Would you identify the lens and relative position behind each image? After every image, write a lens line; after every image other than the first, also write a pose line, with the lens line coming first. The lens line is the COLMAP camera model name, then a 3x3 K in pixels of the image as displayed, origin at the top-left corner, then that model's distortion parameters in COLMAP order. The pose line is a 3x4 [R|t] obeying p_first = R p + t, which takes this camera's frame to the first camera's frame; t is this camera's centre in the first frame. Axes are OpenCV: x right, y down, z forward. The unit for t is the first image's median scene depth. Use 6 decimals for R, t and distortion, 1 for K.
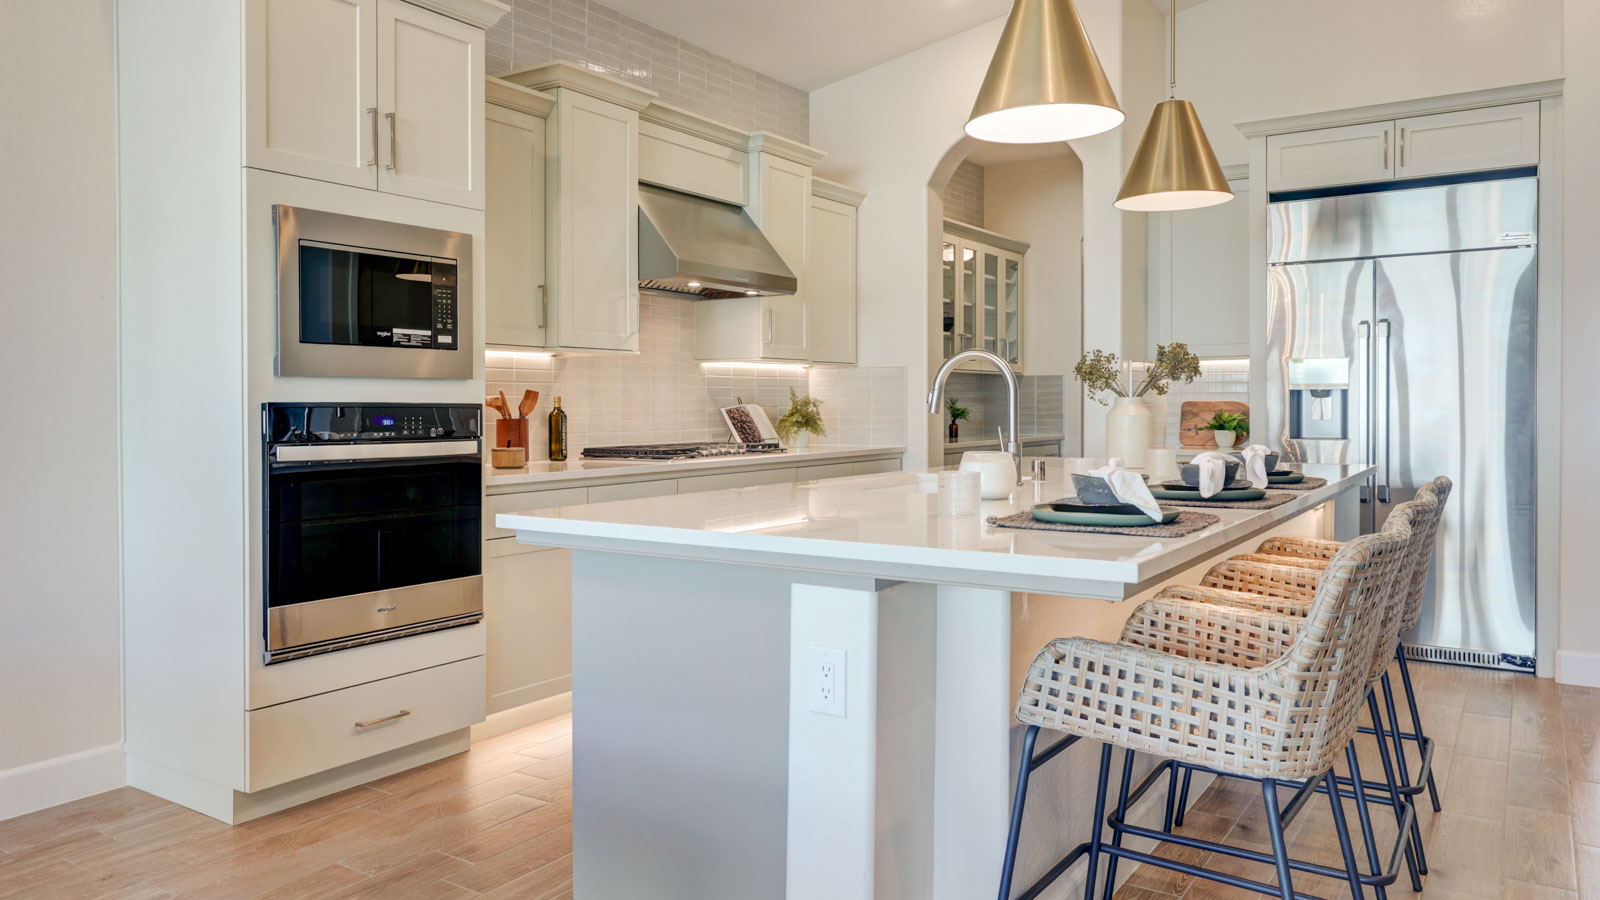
lens RADIAL K [[1090.6, 0, 799.4], [0, 1090.6, 427.5], [0, 0, 1]] dist [0.002994, 0.000042]
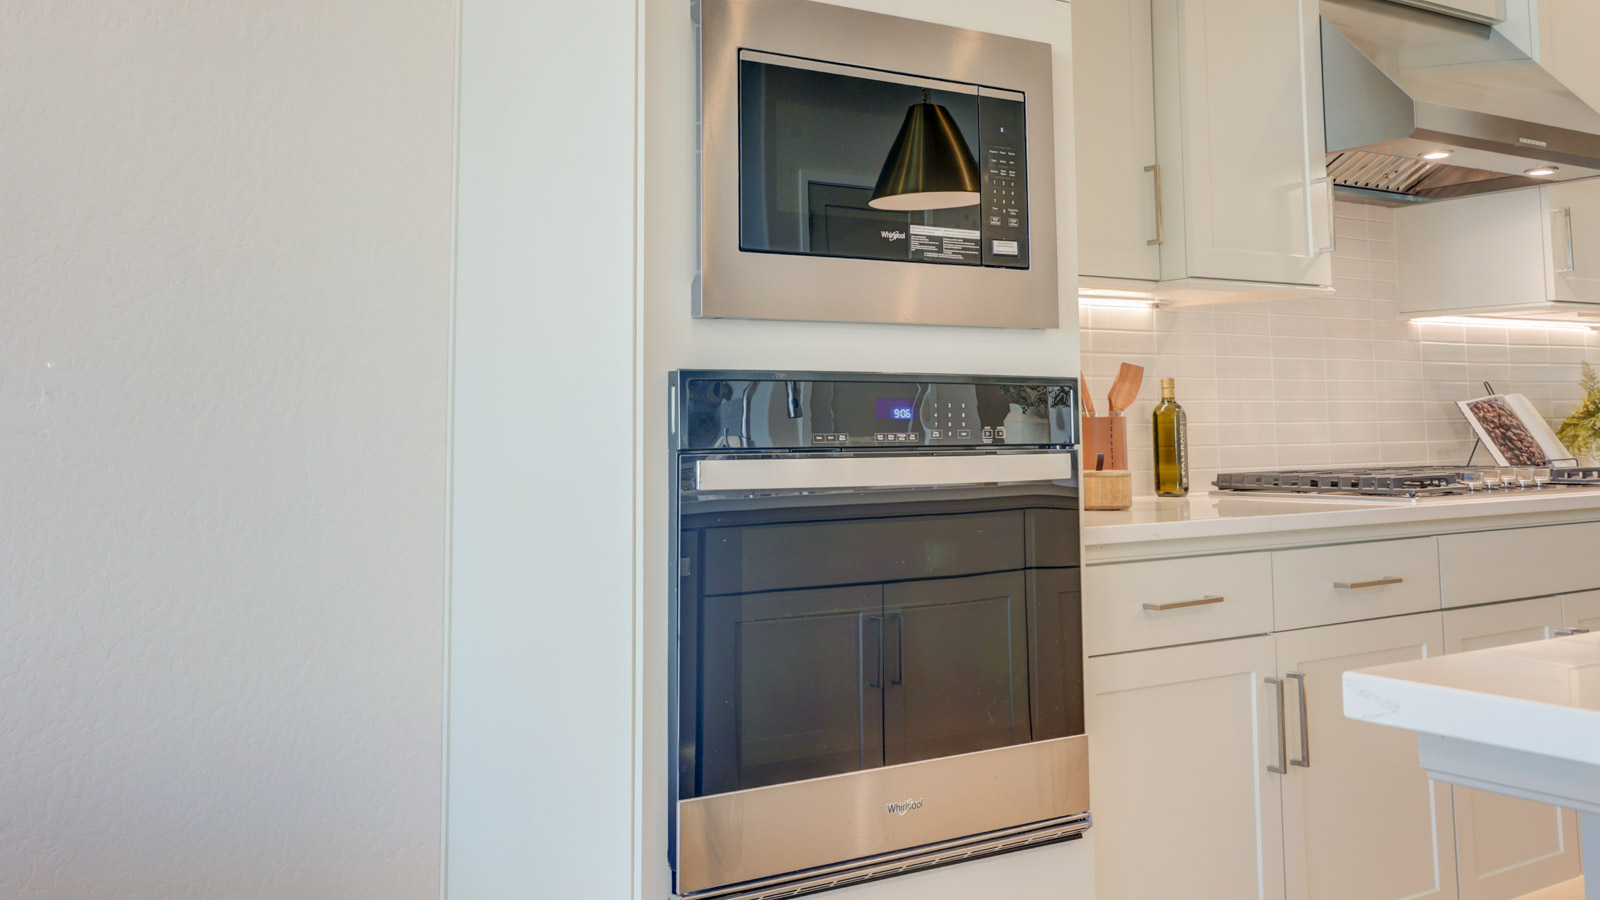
lens RADIAL K [[1490.6, 0, 800.0], [0, 1490.6, 450.0], [0, 0, 1]] dist [-0.004036, -0.001800]
pose [[0.927433, 0.002275, -0.373982, -0.169007], [-0.002501, 0.999997, -0.000118, 0.011724], [0.373980, 0.001044, 0.927436, 0.361740]]
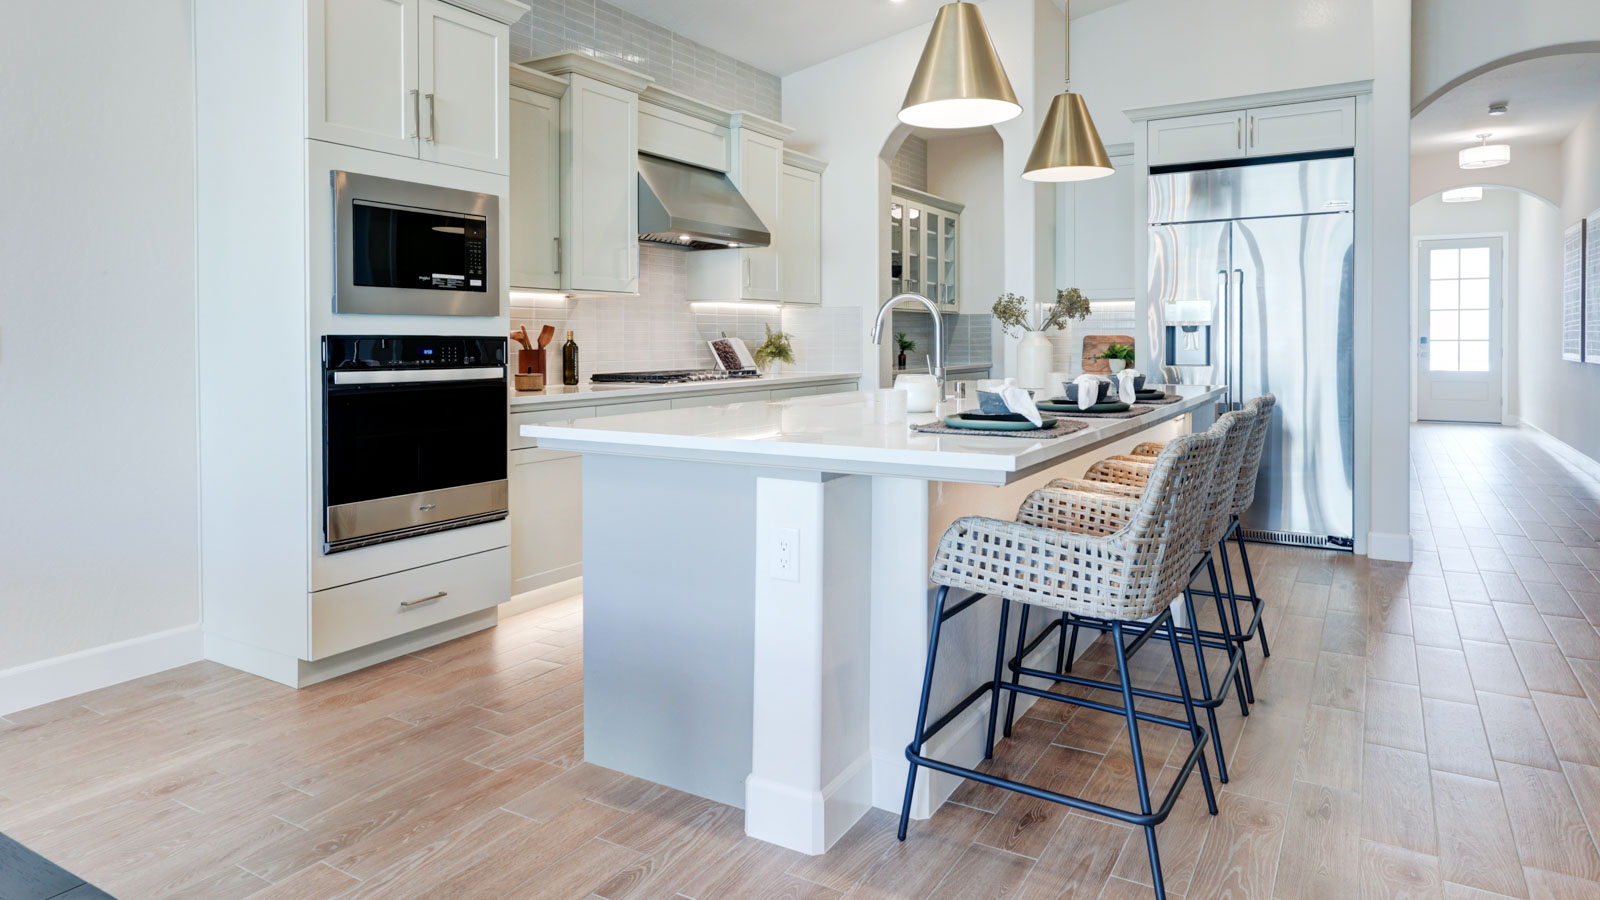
lens RADIAL K [[919.9, 0, 805.7], [0, 919.9, 363.6], [0, 0, 1]] dist [0.003476, 0.000595]
pose [[0.999479, 0.000015, 0.032264, 0.005487], [-0.000221, 0.999980, 0.006386, 0.001452], [-0.032263, -0.006389, 0.999459, -0.025771]]
